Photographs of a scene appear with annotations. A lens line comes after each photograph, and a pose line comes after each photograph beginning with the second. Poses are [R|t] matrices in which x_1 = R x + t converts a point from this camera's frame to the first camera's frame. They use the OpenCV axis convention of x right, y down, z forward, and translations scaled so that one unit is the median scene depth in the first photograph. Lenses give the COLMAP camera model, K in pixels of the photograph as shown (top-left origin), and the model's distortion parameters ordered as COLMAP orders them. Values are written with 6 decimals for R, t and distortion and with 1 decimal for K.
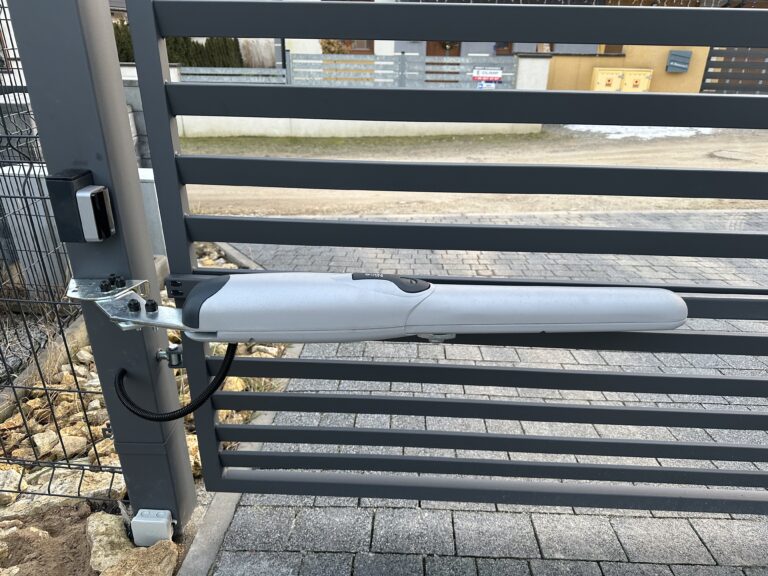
lens RADIAL K [[534.9, 0, 384.0], [0, 534.9, 288.0], [0, 0, 1]] dist [-0.004084, -0.058129]
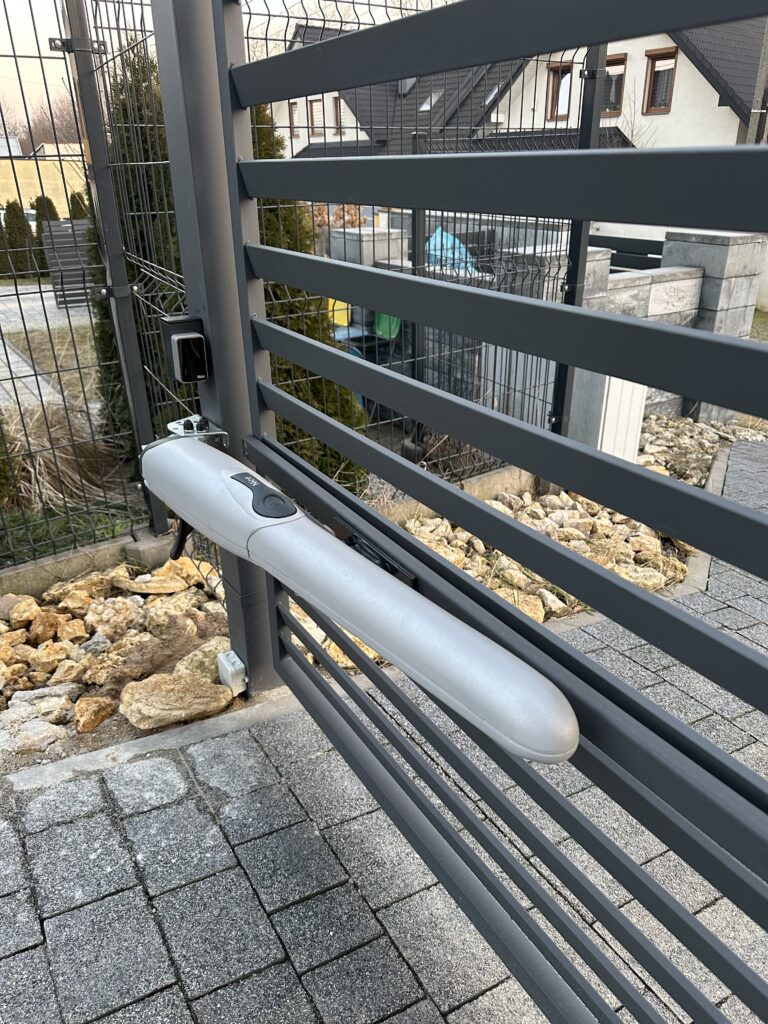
lens RADIAL K [[713.2, 0, 384.0], [0, 713.2, 512.0], [0, 0, 1]] dist [-0.004084, -0.058129]
pose [[0.562853, 0.338192, -0.754203, 0.686497], [-0.332397, 0.928042, 0.168079, -0.169665], [0.756775, 0.156092, 0.634765, 0.312287]]
